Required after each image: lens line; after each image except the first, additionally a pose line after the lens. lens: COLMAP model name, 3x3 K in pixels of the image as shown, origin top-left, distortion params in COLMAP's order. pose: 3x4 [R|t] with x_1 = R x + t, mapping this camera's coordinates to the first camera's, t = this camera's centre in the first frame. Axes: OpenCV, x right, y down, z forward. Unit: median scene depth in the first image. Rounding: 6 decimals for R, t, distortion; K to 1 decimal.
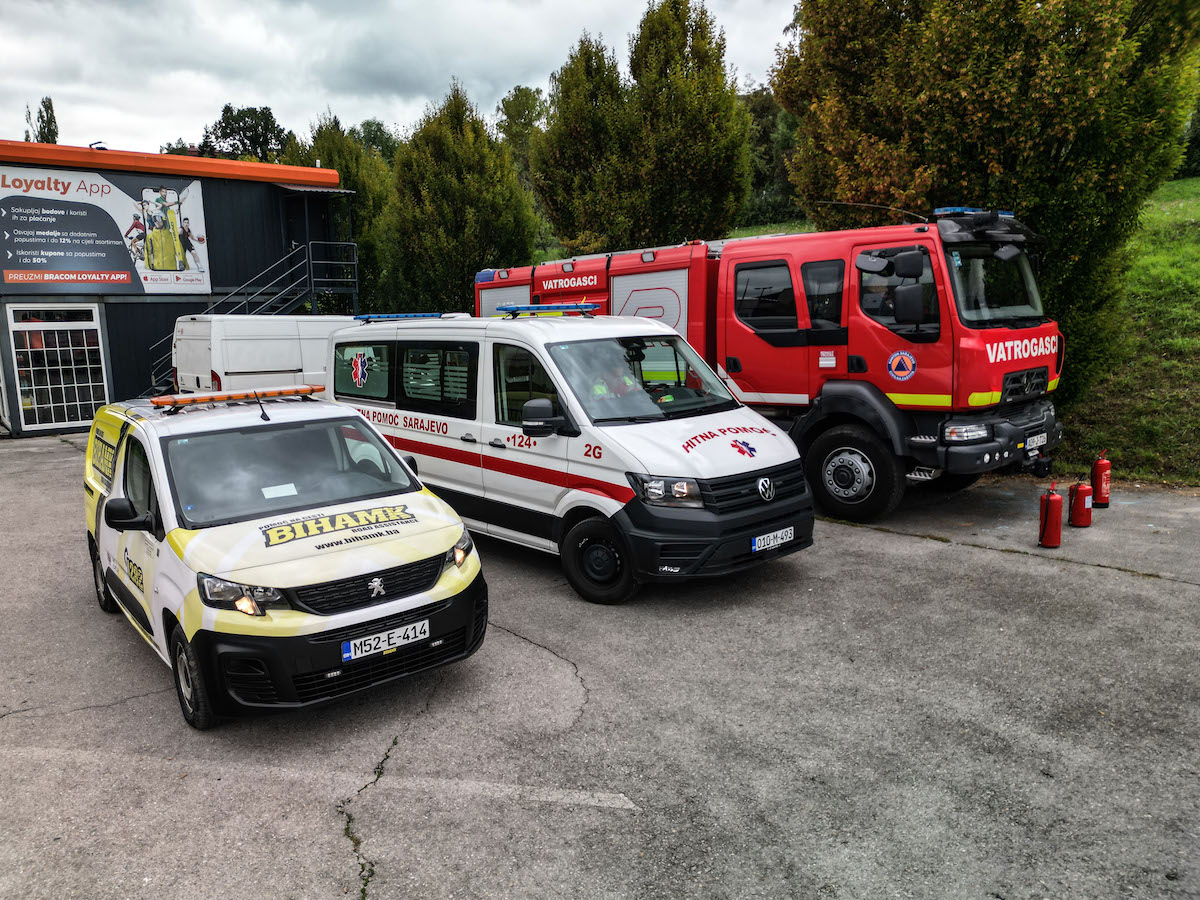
lens RADIAL K [[880.2, 0, 599.1], [0, 880.2, 448.5], [0, 0, 1]] dist [0.067214, -0.061662]
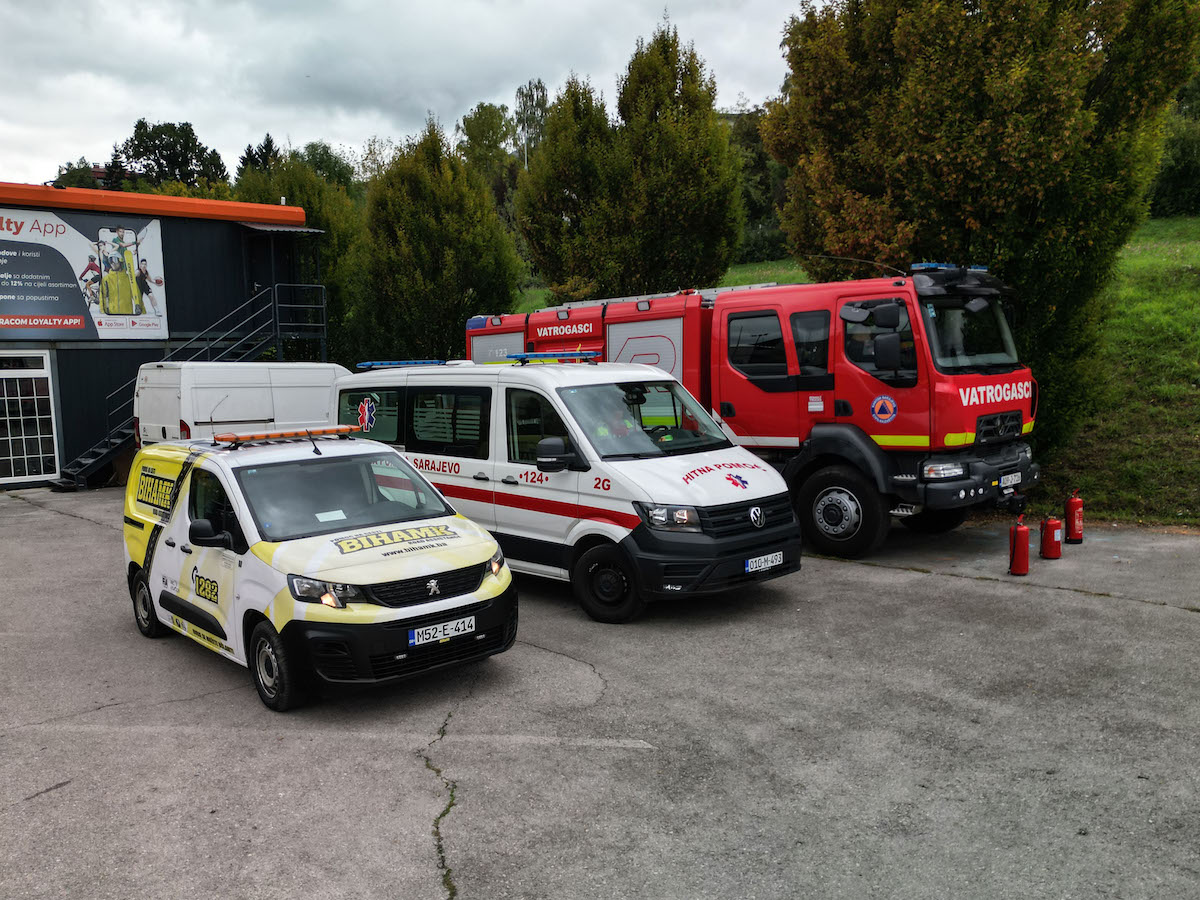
lens RADIAL K [[971.1, 0, 612.8], [0, 971.1, 465.7], [0, 0, 1]] dist [0.085184, -0.094479]
pose [[0.999462, -0.003948, 0.032554, -0.023668], [0.005365, 0.999036, -0.043564, 0.024104], [-0.032351, 0.043715, 0.998520, -0.160954]]
